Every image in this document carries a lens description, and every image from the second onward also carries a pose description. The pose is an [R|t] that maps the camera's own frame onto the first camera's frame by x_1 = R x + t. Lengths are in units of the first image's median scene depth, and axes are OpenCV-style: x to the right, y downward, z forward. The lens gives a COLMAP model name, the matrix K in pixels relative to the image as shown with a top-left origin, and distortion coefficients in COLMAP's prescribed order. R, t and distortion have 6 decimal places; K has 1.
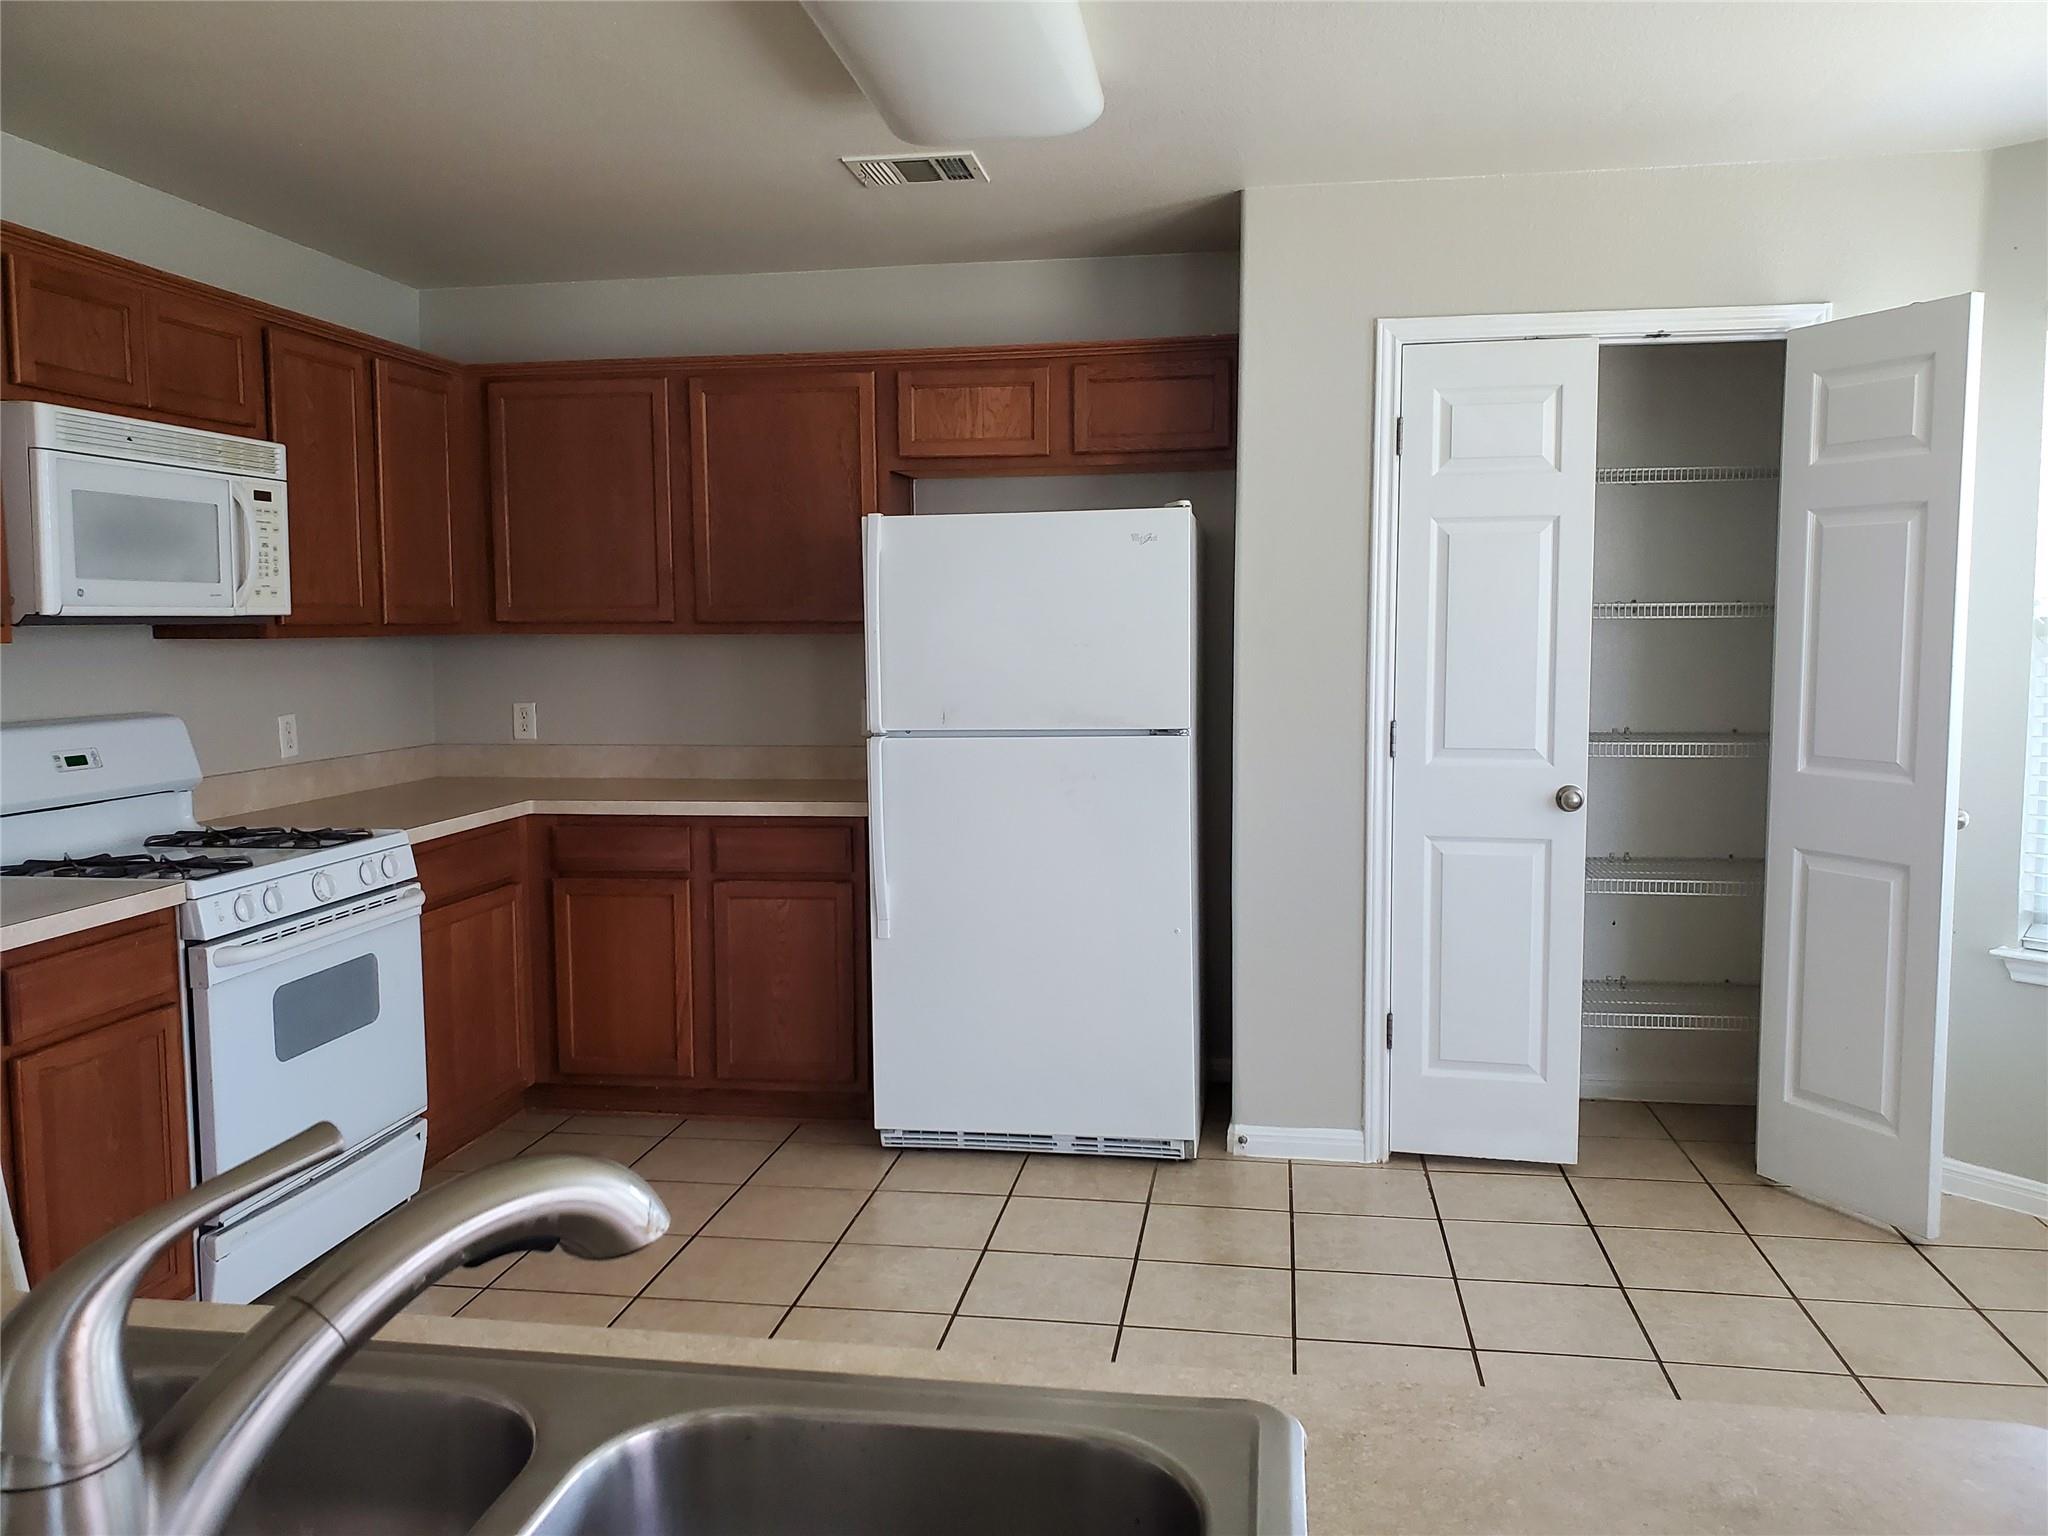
lens RADIAL K [[1620.9, 0, 1024.3], [0, 1620.9, 752.6], [0, 0, 1]] dist [0.015098, -0.016465]
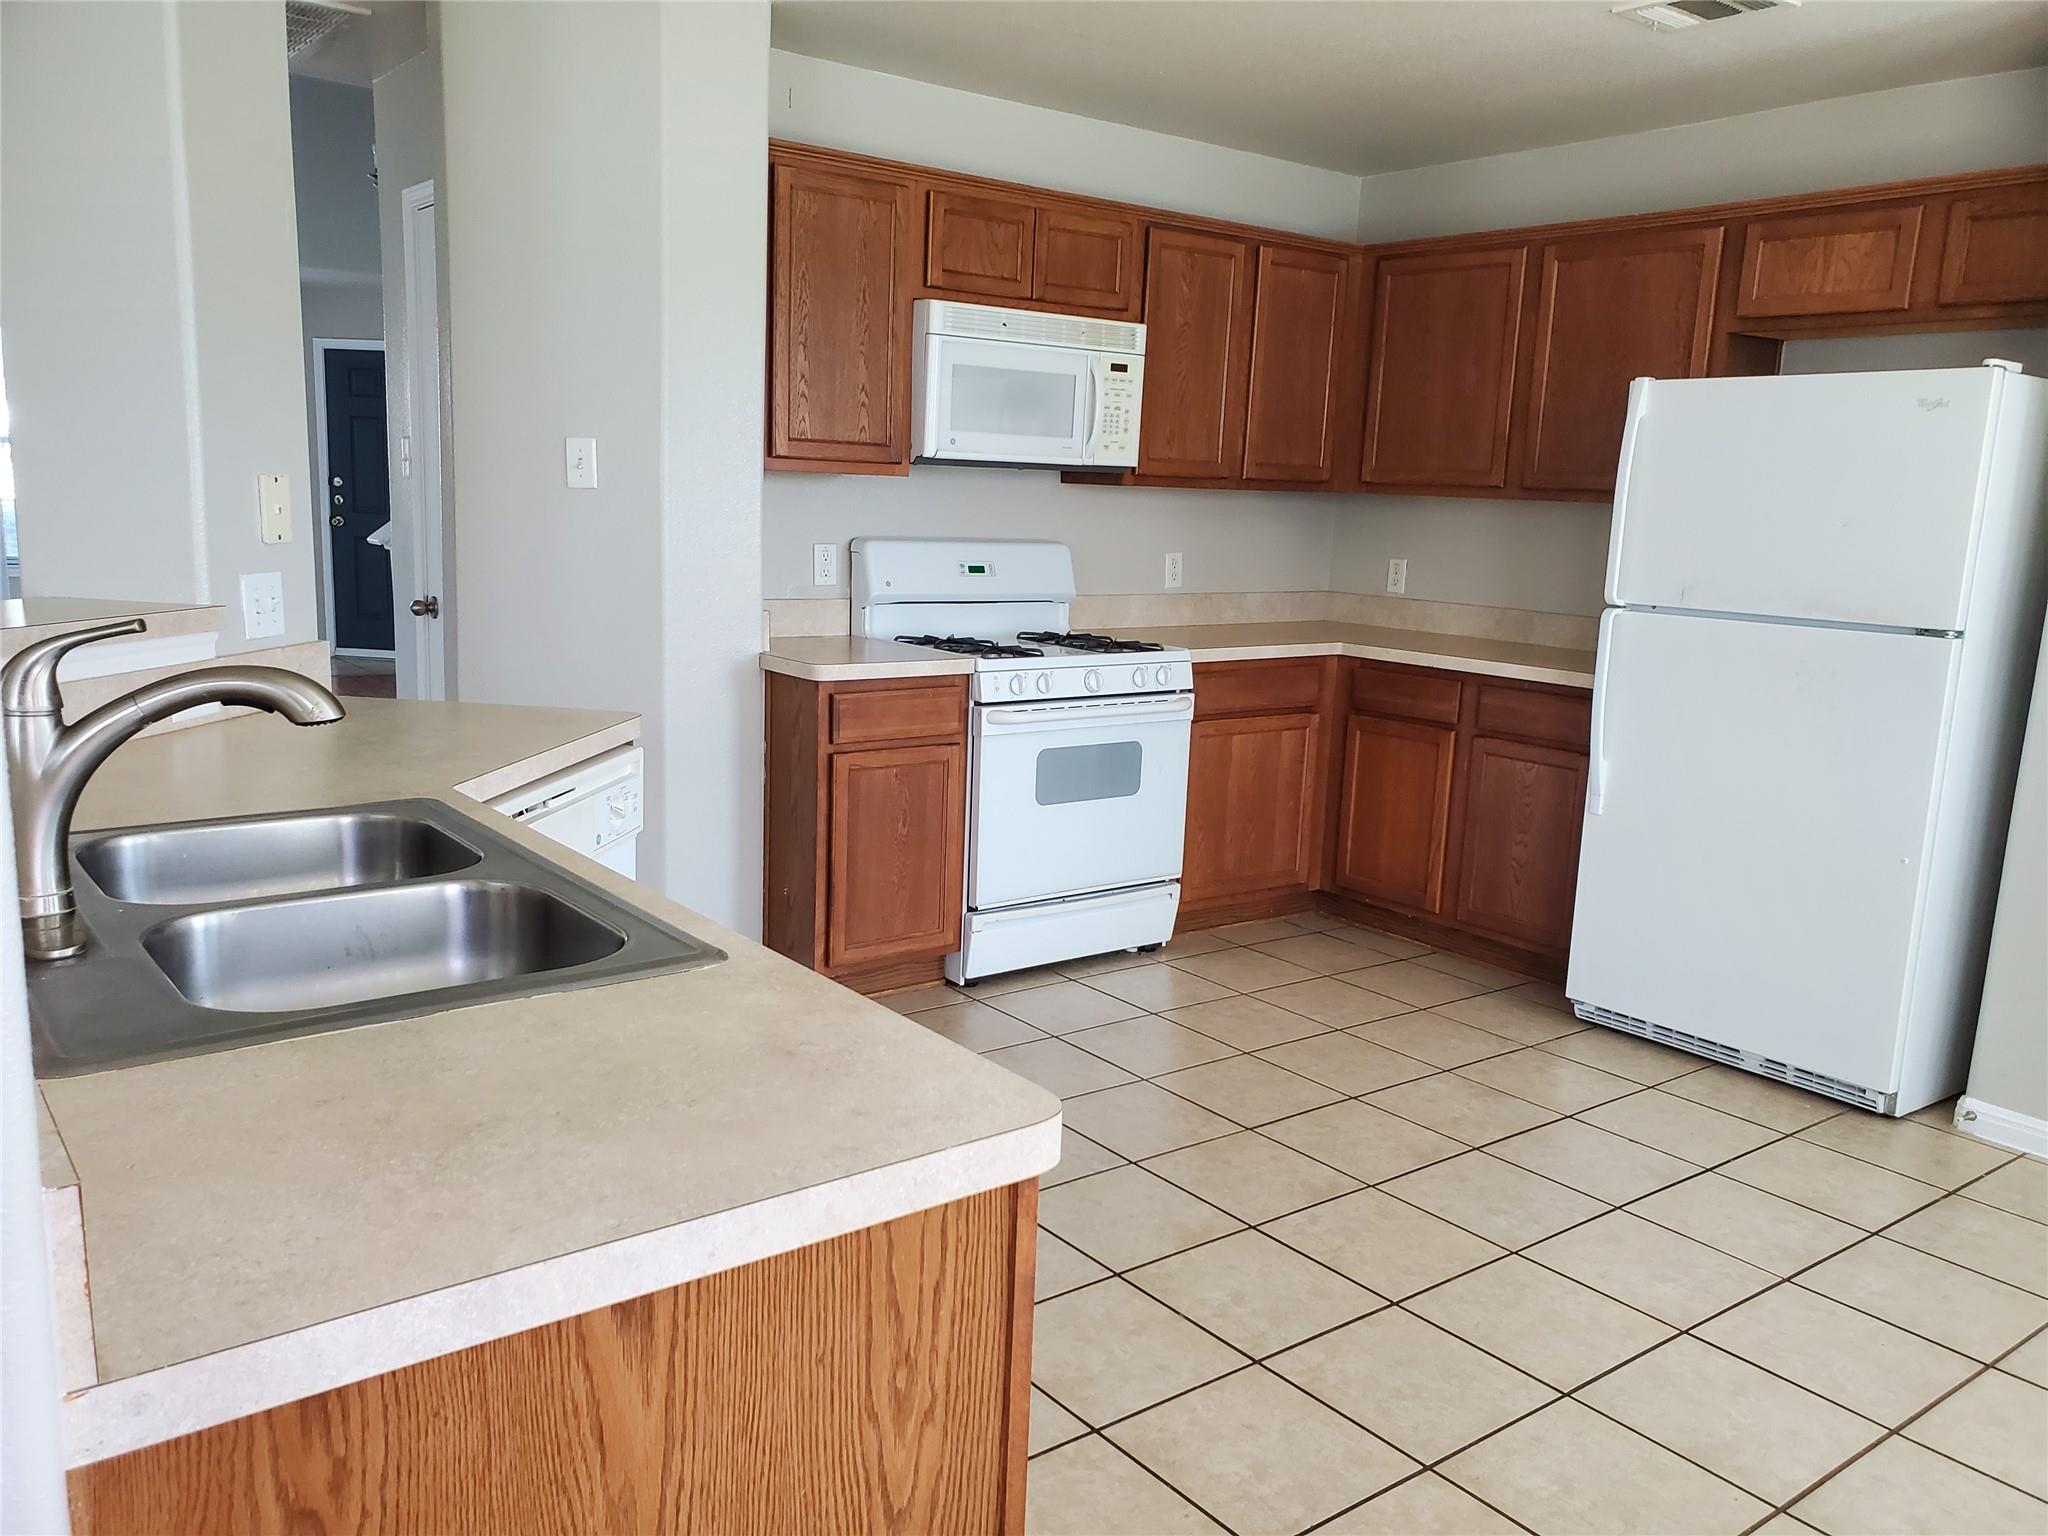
lens RADIAL K [[1620.9, 0, 977.2], [0, 1620.9, 785.7], [0, 0, 1]] dist [0.015098, -0.016465]
pose [[0.714039, 0.163675, -0.680705, 0.321786], [-0.100101, 0.986166, 0.132119, 0.004336], [0.692913, -0.026199, 0.720545, 0.015678]]
